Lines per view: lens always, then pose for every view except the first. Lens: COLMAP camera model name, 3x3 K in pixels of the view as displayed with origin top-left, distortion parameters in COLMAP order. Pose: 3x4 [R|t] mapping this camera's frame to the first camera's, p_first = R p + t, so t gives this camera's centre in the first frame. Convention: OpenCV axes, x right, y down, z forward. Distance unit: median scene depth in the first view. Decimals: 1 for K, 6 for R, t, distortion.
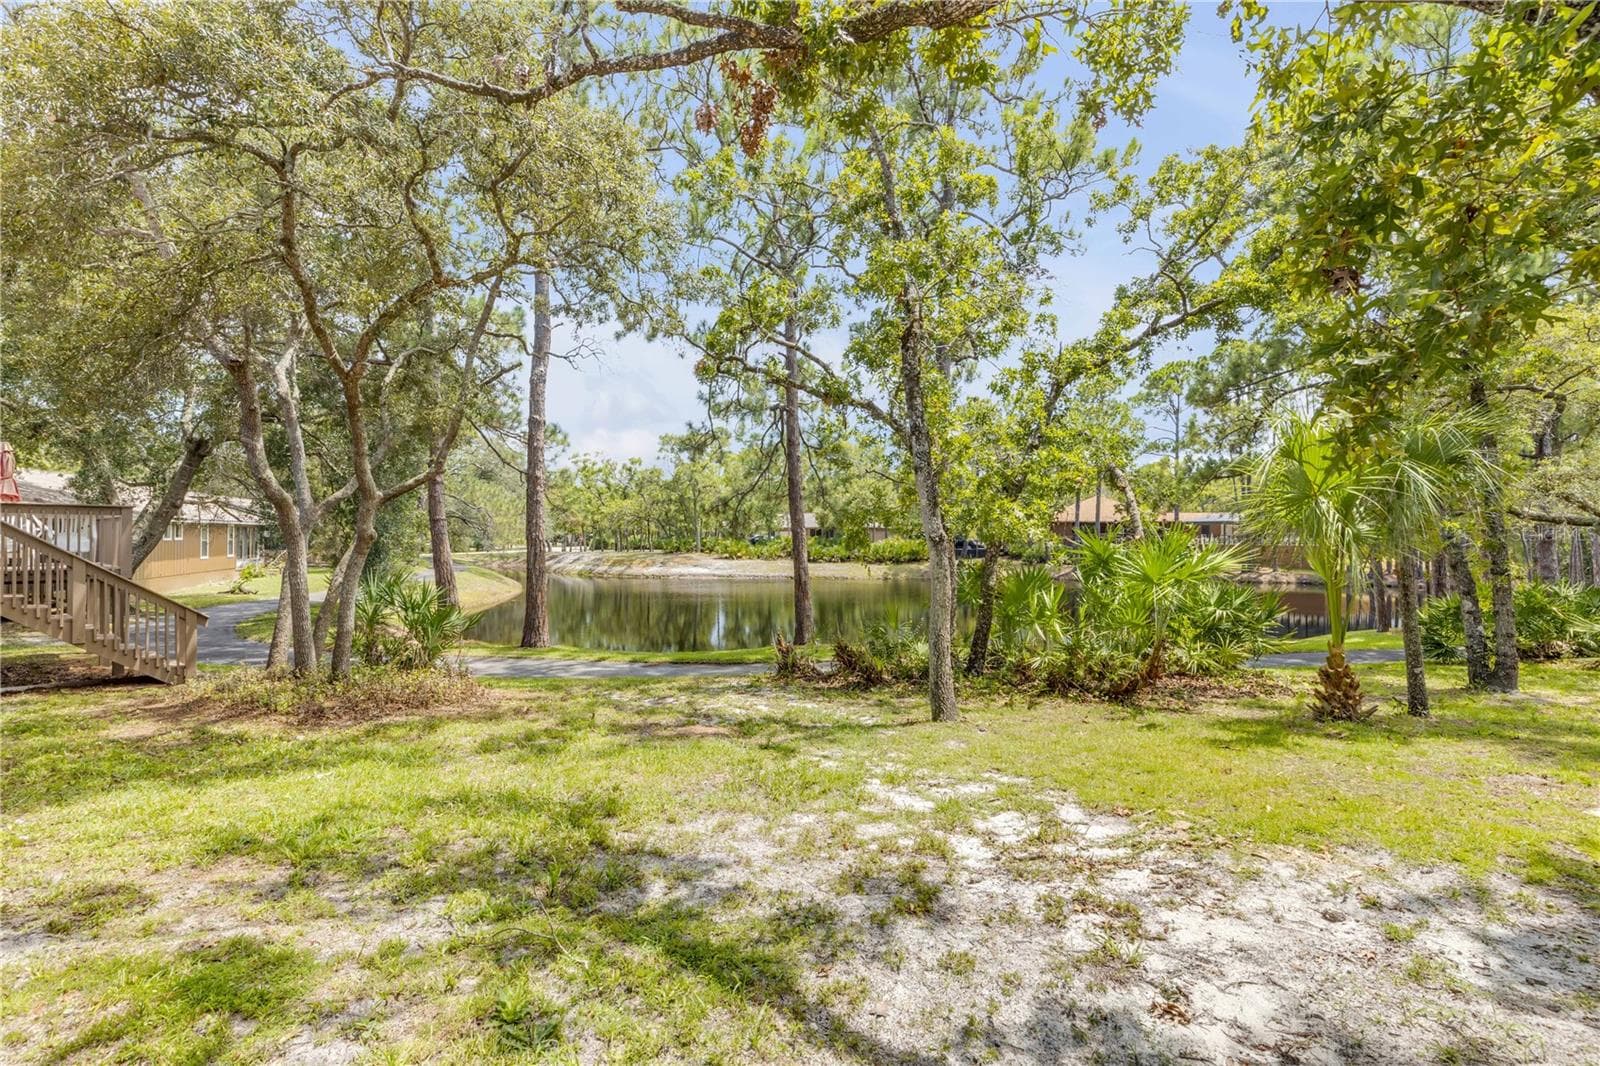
lens RADIAL K [[726.3, 0, 800.0], [0, 726.3, 533.0], [0, 0, 1]] dist [0.003470, 0.000851]
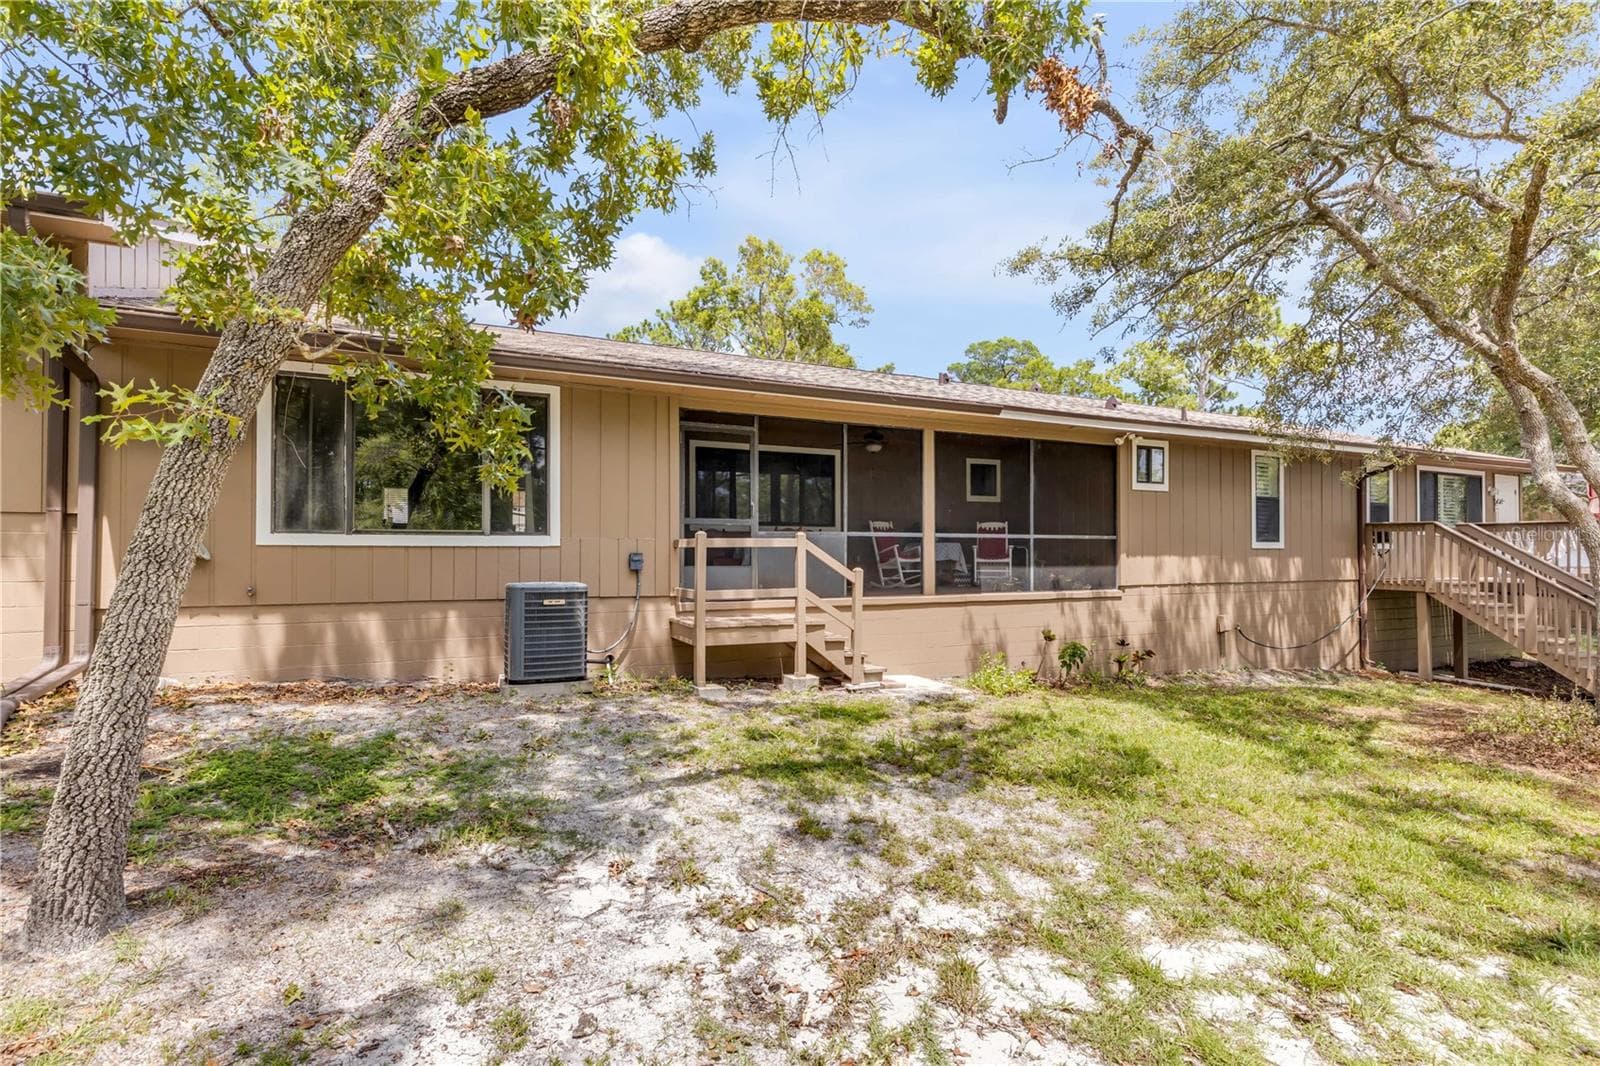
lens RADIAL K [[726.3, 0, 800.0], [0, 726.3, 533.0], [0, 0, 1]] dist [0.003470, 0.000851]
pose [[-0.392002, -0.031952, -0.919409, 0.499441], [-0.000339, 0.999402, -0.034587, 0.019749], [0.919964, -0.013247, -0.391778, 0.557315]]
